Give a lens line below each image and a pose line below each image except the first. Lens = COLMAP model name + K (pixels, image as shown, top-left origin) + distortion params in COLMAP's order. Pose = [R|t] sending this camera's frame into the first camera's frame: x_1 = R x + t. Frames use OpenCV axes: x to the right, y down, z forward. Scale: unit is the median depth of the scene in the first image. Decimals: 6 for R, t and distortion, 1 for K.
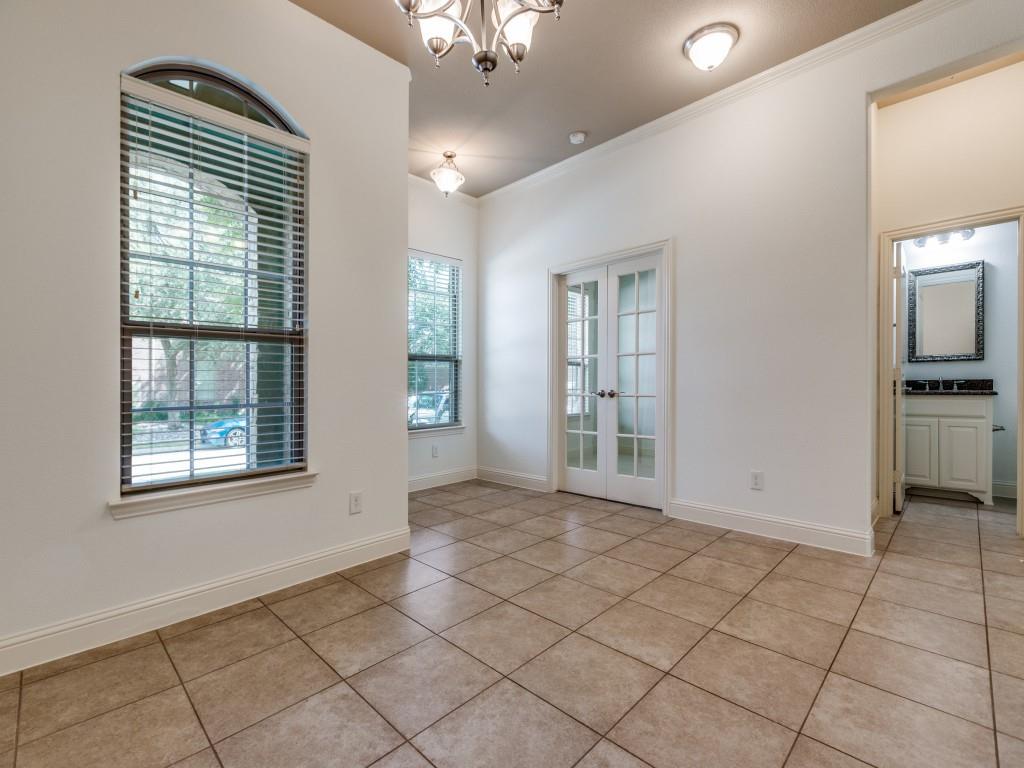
lens RADIAL K [[464.0, 0, 507.9], [0, 464.0, 388.5], [0, 0, 1]] dist [0.001511, 0.000094]
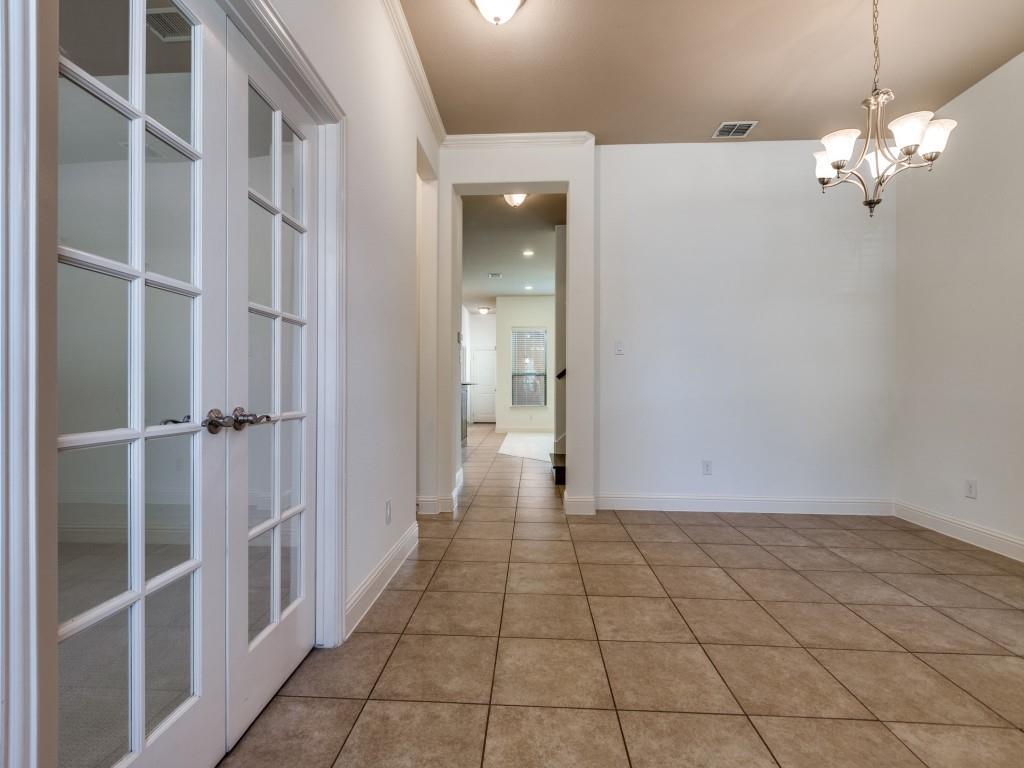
lens RADIAL K [[456.0, 0, 511.6], [0, 456.0, 396.3], [0, 0, 1]] dist [0.020537, -0.012352]
pose [[-0.664100, -0.004130, 0.747632, -0.245782], [0.013563, 0.999754, 0.017570, -0.013122], [-0.747521, 0.021808, -0.663881, 1.748701]]
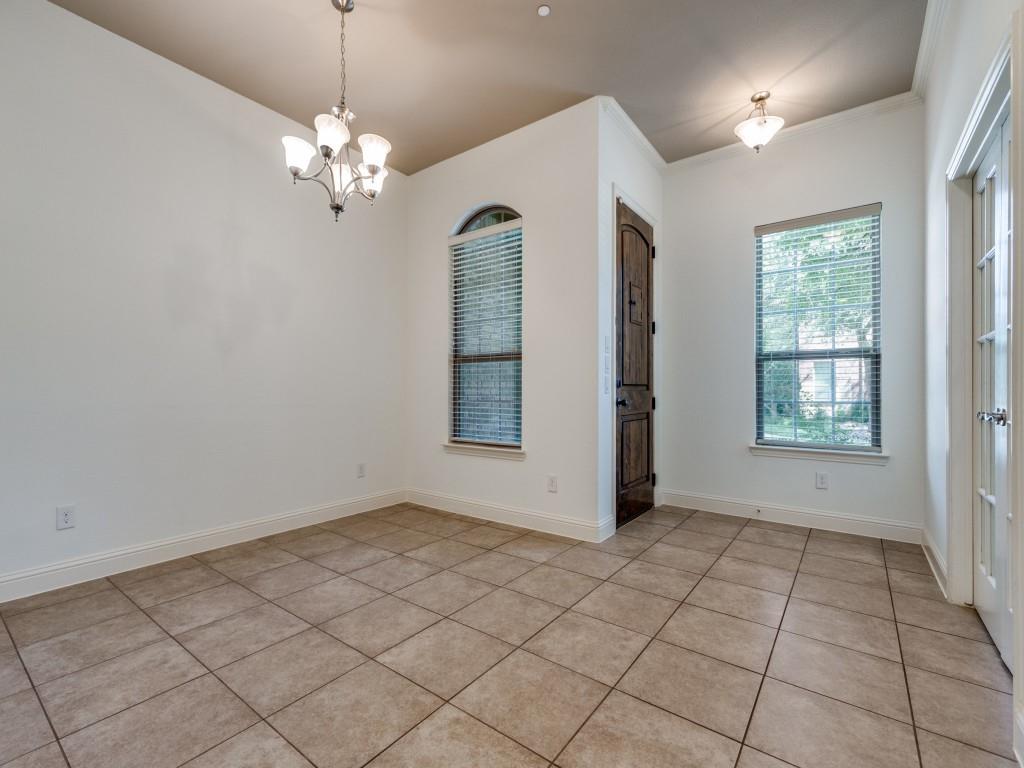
lens RADIAL K [[462.0, 0, 503.6], [0, 462.0, 384.2], [0, 0, 1]] dist [0.005749, -0.000377]
pose [[0.122001, 0.002104, -0.992528, 0.979832], [-0.013062, 0.999915, 0.000514, -0.021300], [0.992444, 0.012902, 0.122018, 0.786836]]
